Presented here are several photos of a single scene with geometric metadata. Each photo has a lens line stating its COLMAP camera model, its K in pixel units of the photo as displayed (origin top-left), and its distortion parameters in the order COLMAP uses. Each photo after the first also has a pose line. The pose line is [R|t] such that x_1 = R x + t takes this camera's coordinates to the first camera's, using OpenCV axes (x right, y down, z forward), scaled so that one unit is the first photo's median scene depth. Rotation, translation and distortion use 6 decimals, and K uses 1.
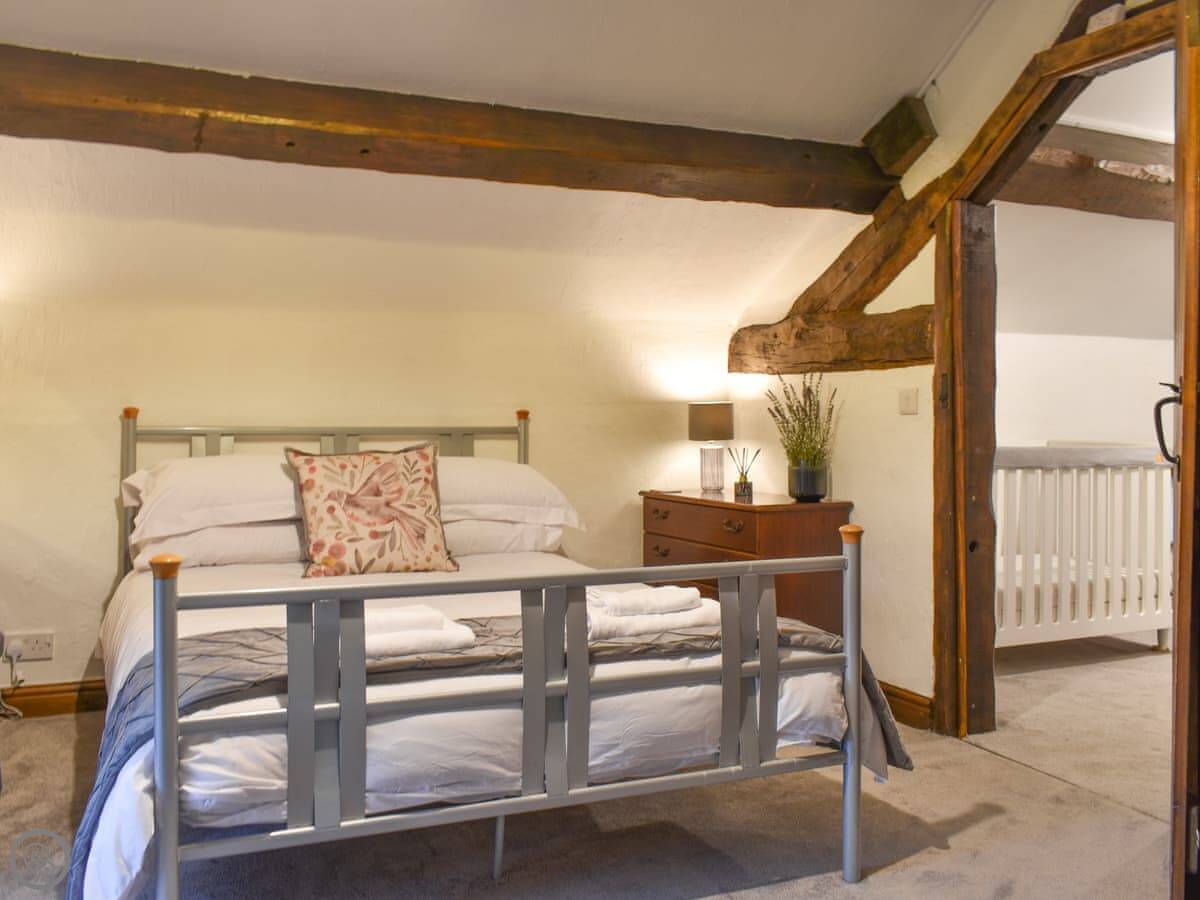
lens RADIAL K [[1085.2, 0, 598.2], [0, 1085.2, 411.2], [0, 0, 1]] dist [0.000681, 0.009183]
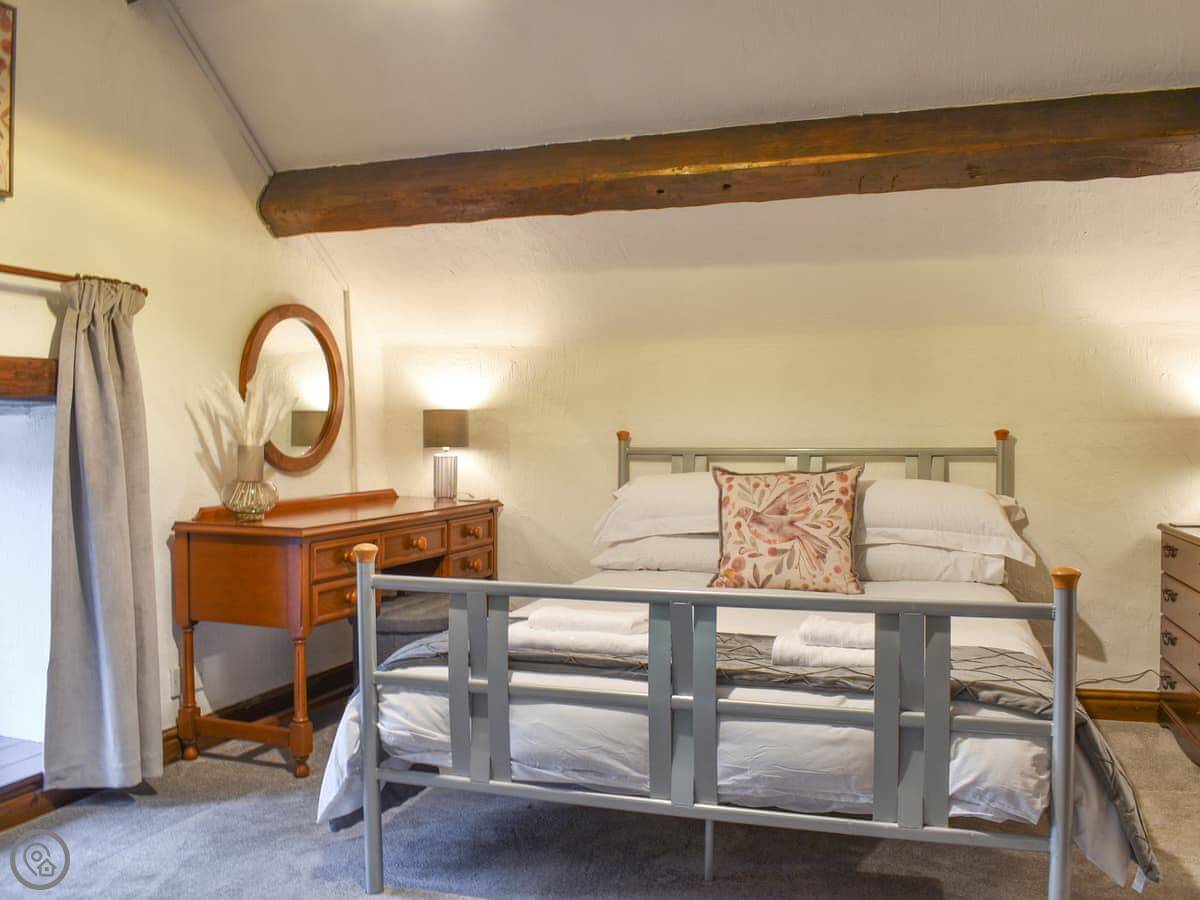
lens RADIAL K [[1092.6, 0, 600.0], [0, 1092.6, 450.0], [0, 0, 1]] dist [-0.084433, -0.003133]
pose [[0.739884, 0.001726, -0.672732, 0.392236], [0.008542, 0.999892, 0.011960, 0.003131], [0.672680, -0.014596, 0.739789, 0.128596]]
